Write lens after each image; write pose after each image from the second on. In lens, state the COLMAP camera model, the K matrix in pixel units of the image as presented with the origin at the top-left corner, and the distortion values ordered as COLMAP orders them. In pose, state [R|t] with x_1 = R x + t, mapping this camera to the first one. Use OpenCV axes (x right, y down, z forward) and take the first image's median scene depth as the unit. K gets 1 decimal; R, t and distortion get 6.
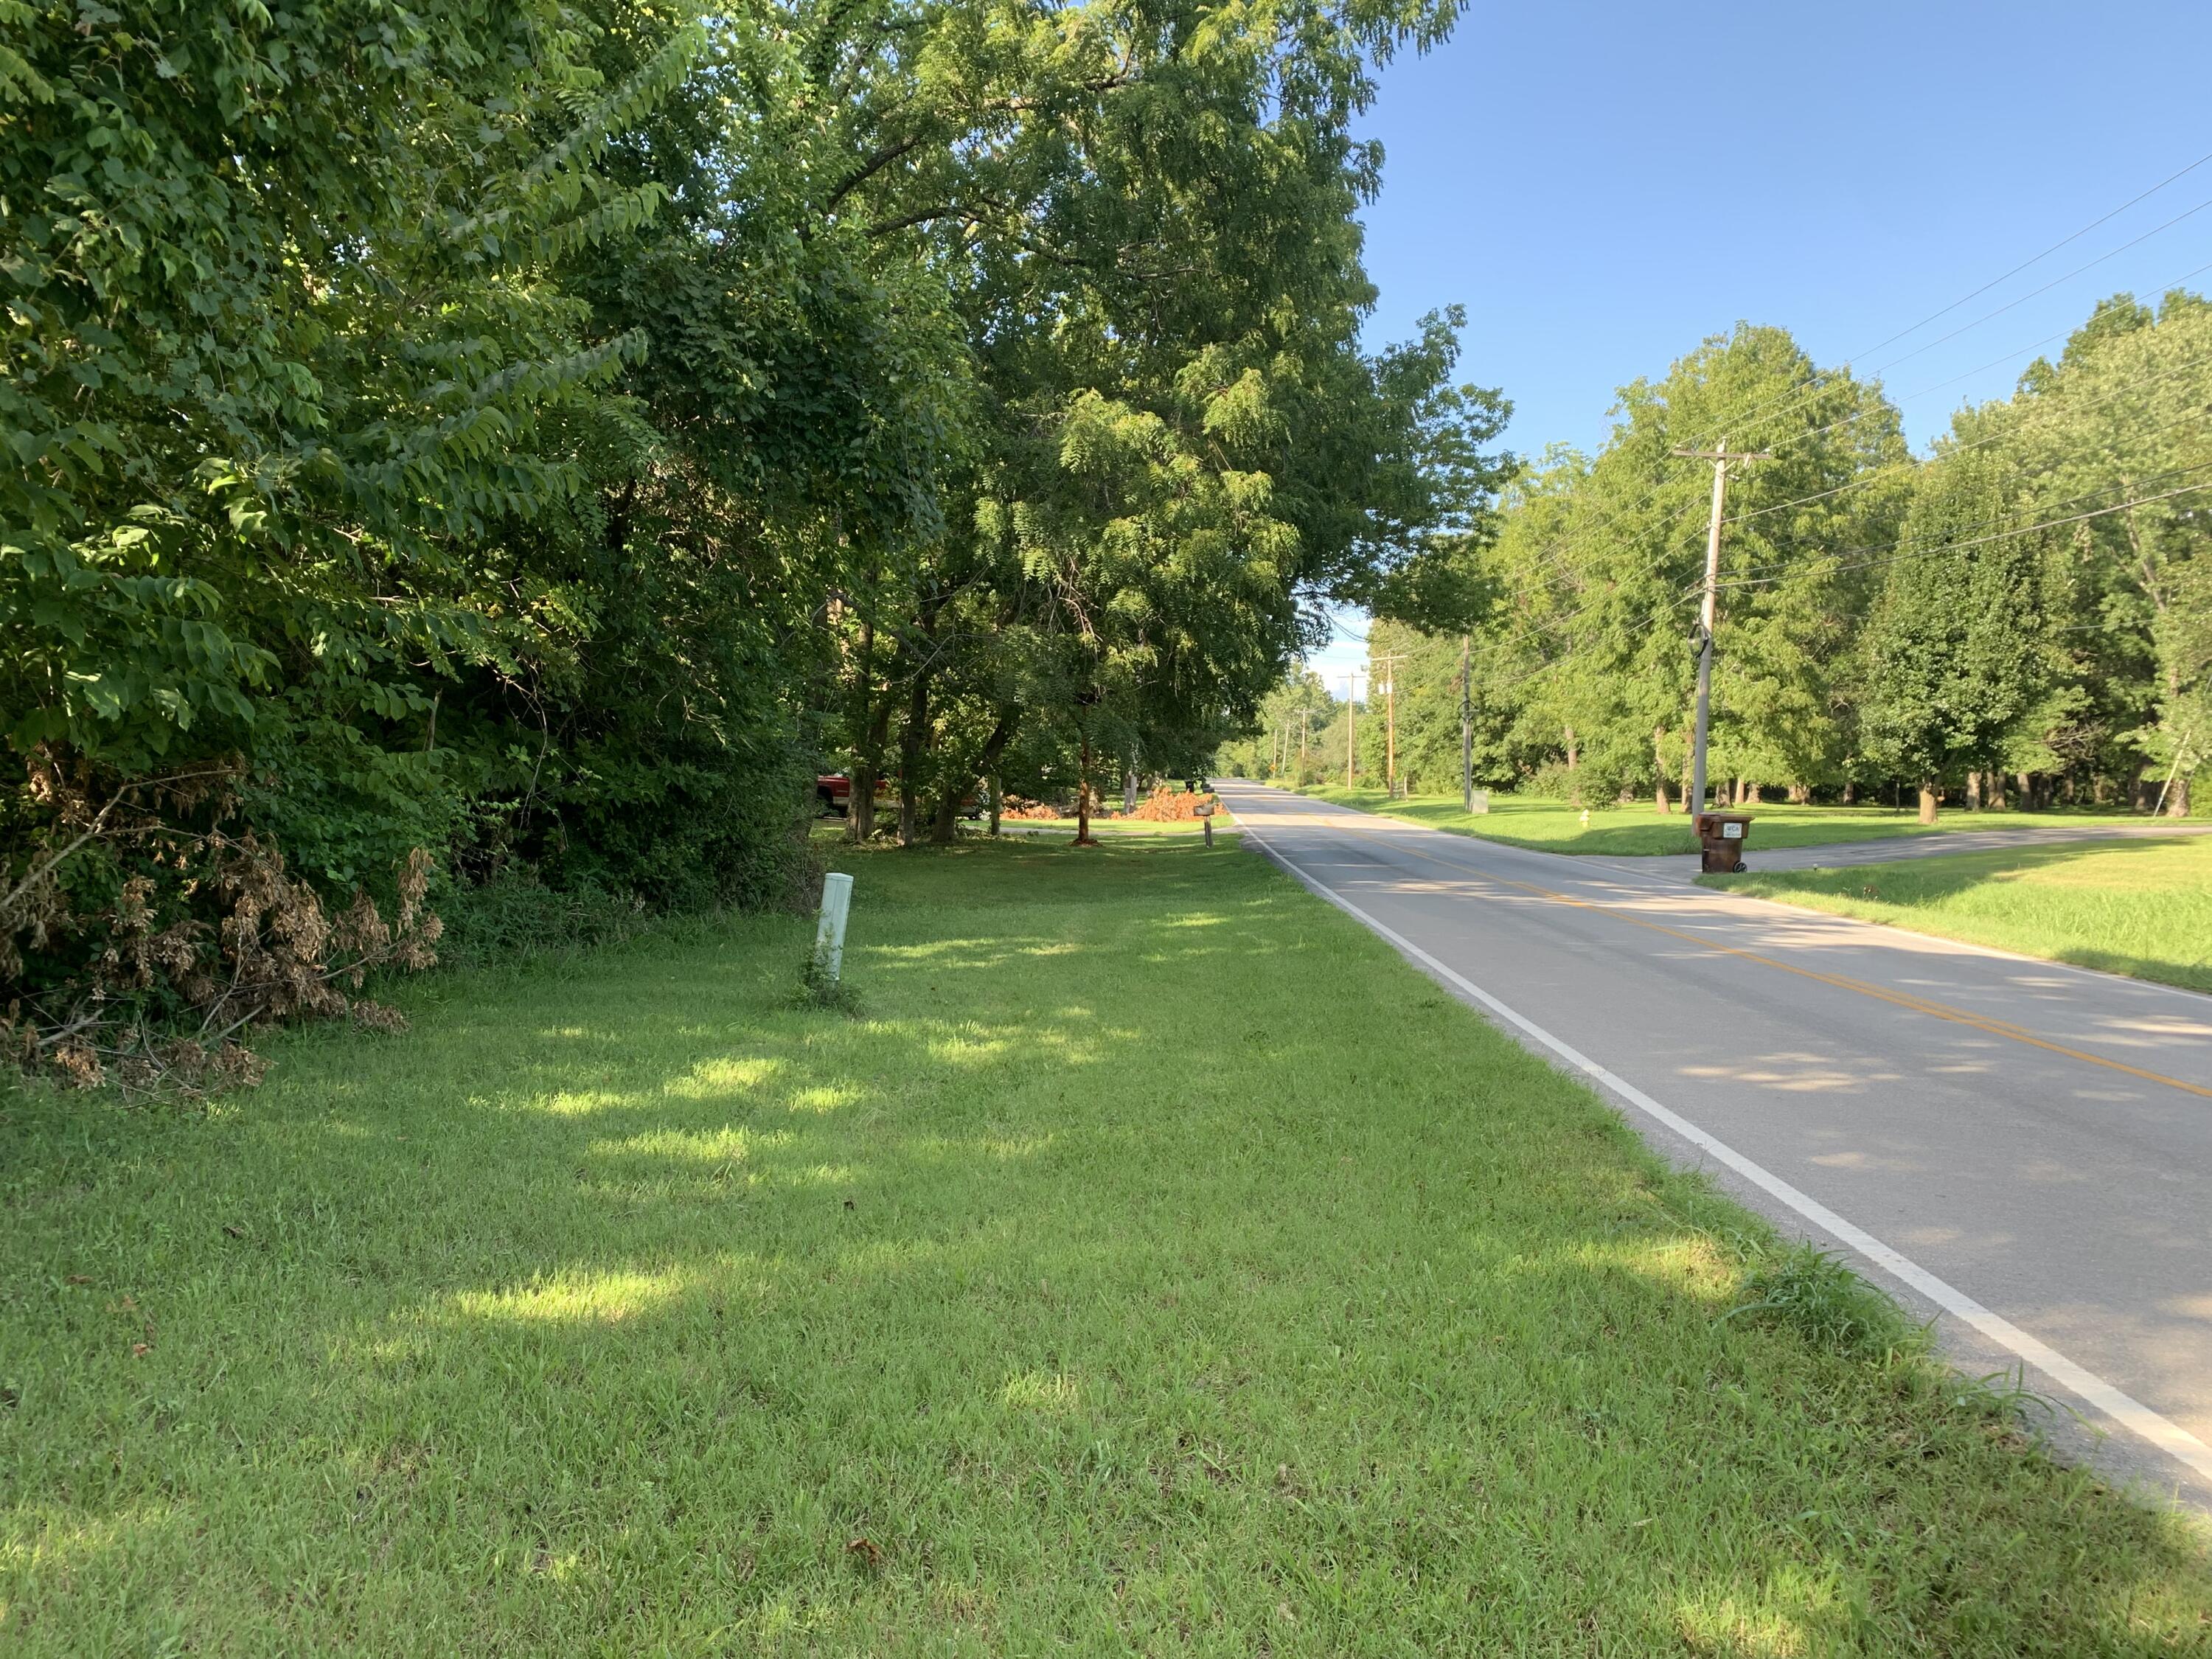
lens RADIAL K [[1747.6, 0, 1103.1], [0, 1747.6, 802.2], [0, 0, 1]] dist [0.005328, -0.000438]
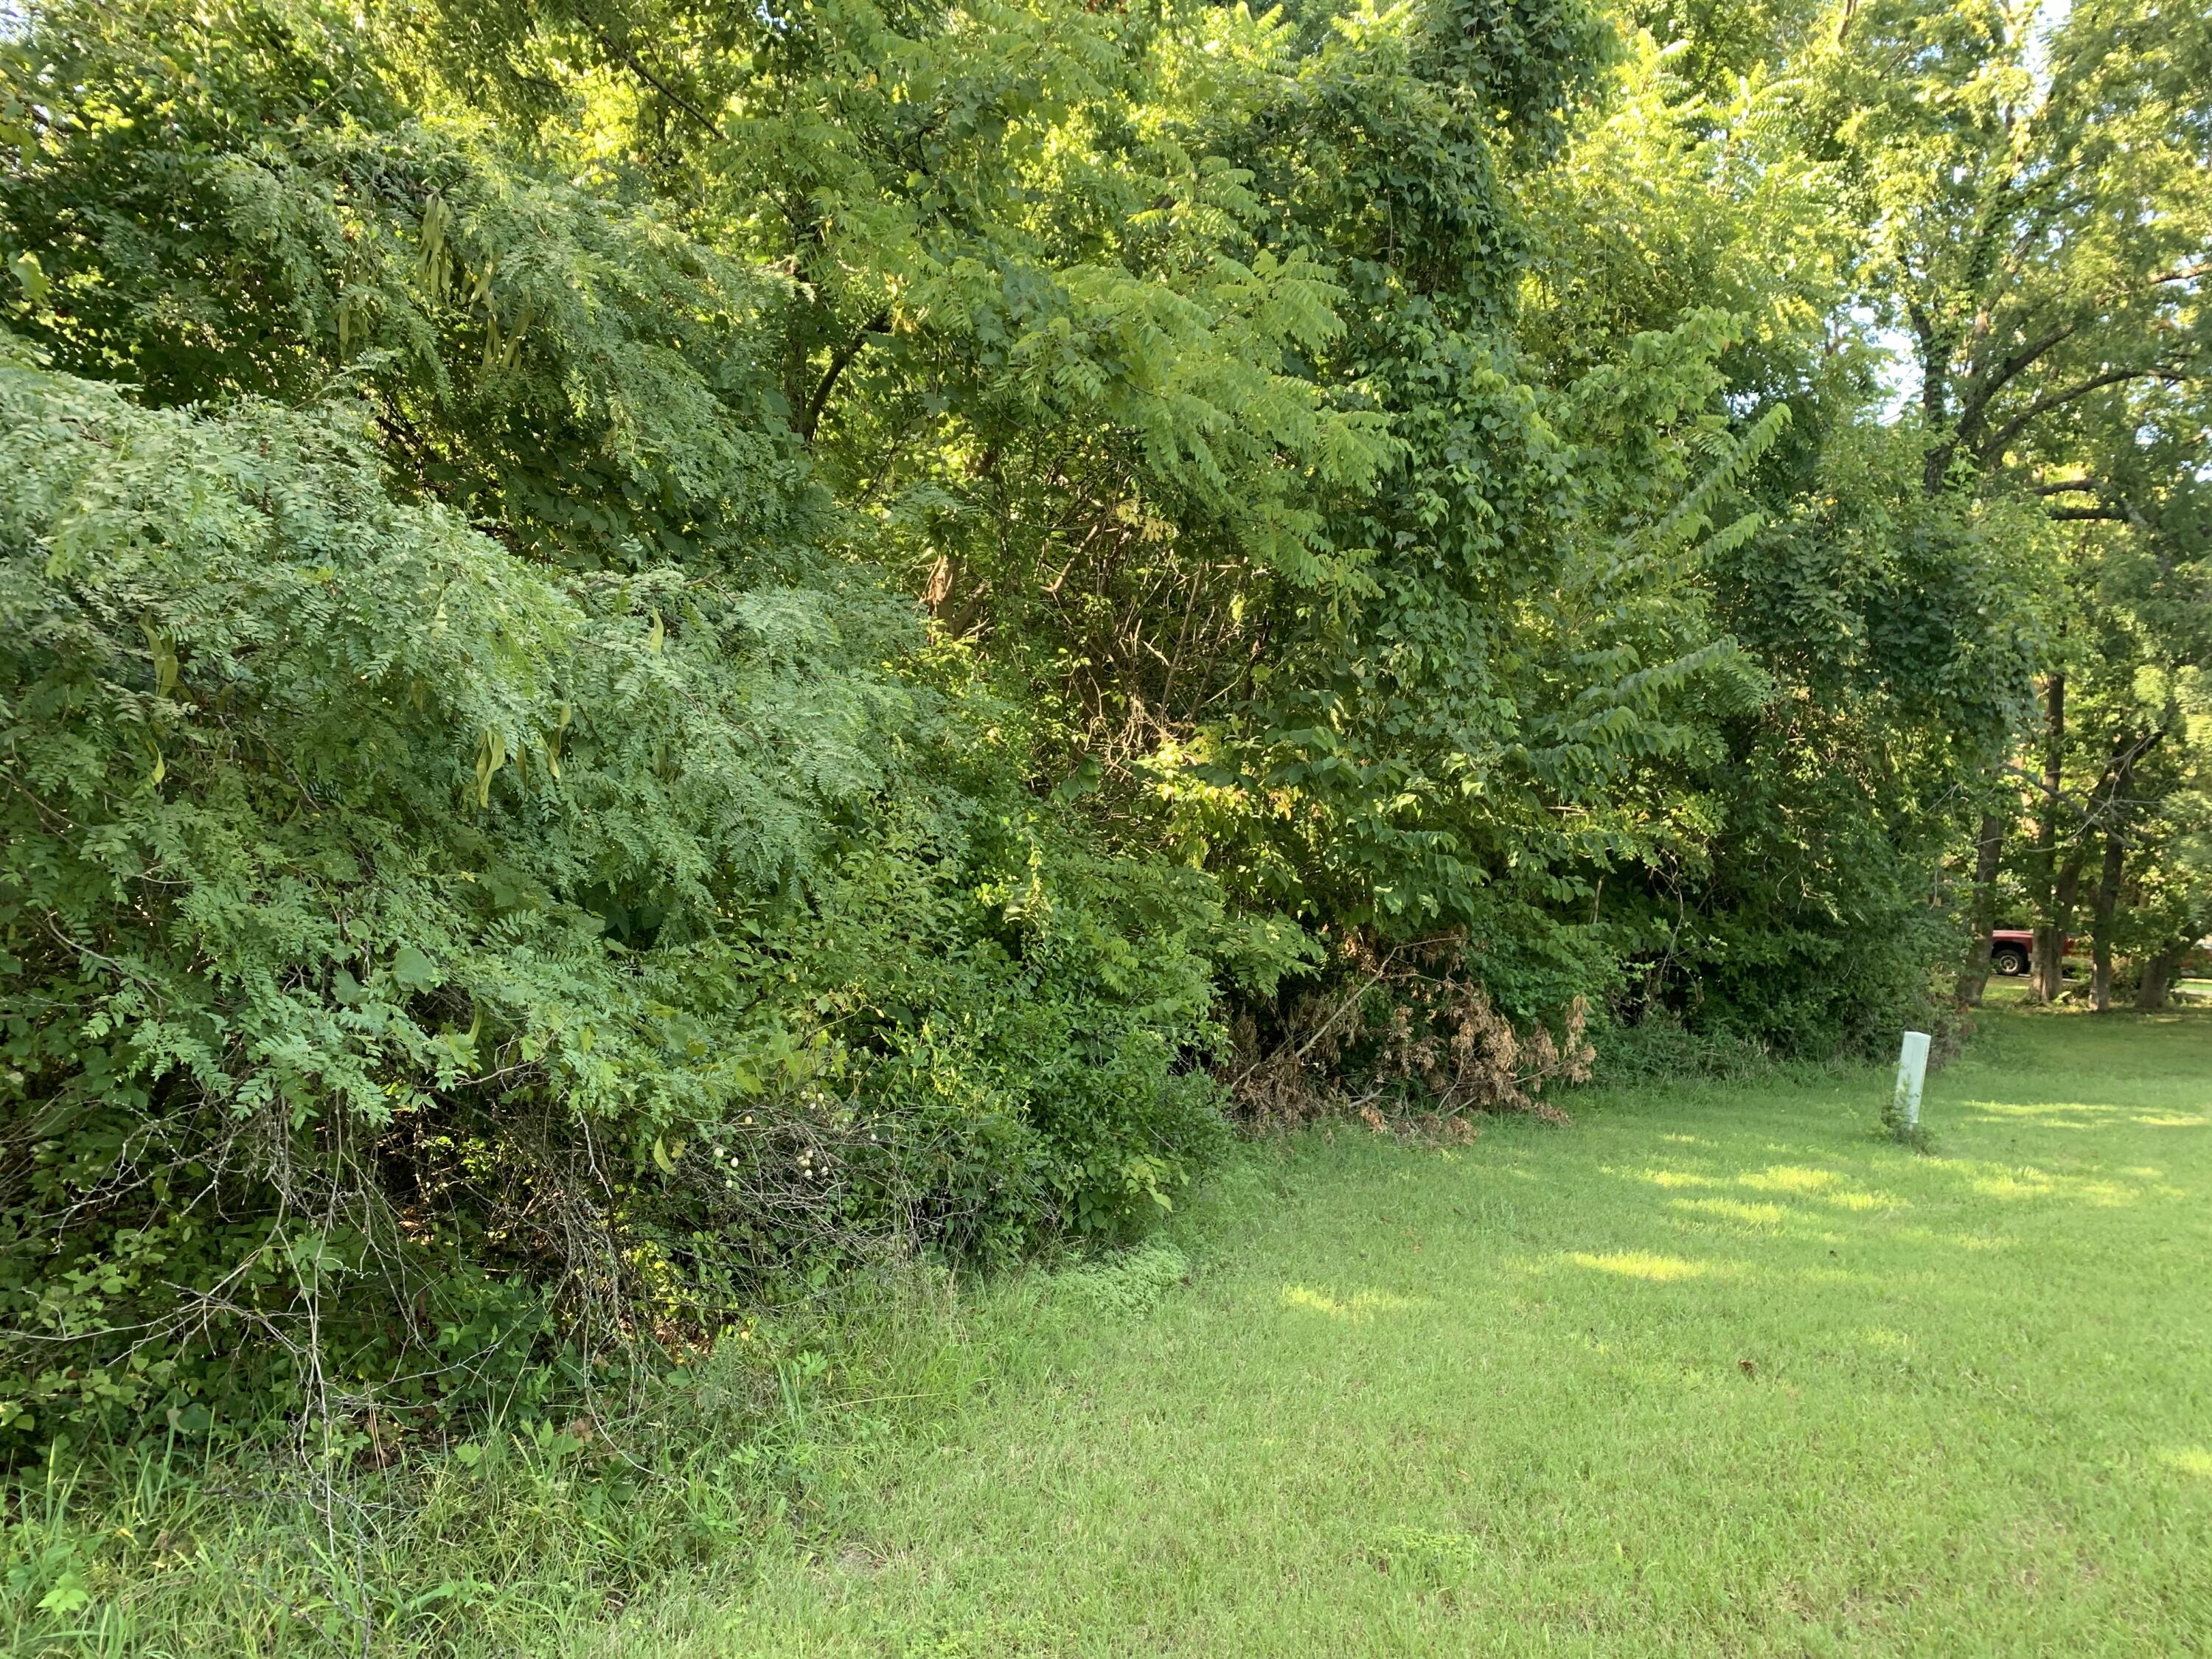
lens RADIAL K [[1693.6, 0, 1105.0], [0, 1693.6, 834.9], [0, 0, 1]] dist [0.068416, -0.121763]
pose [[0.788175, -0.007638, -0.615404, 0.159406], [-0.031585, 0.998103, -0.052840, -0.019487], [0.614640, 0.061085, 0.786439, -0.336042]]
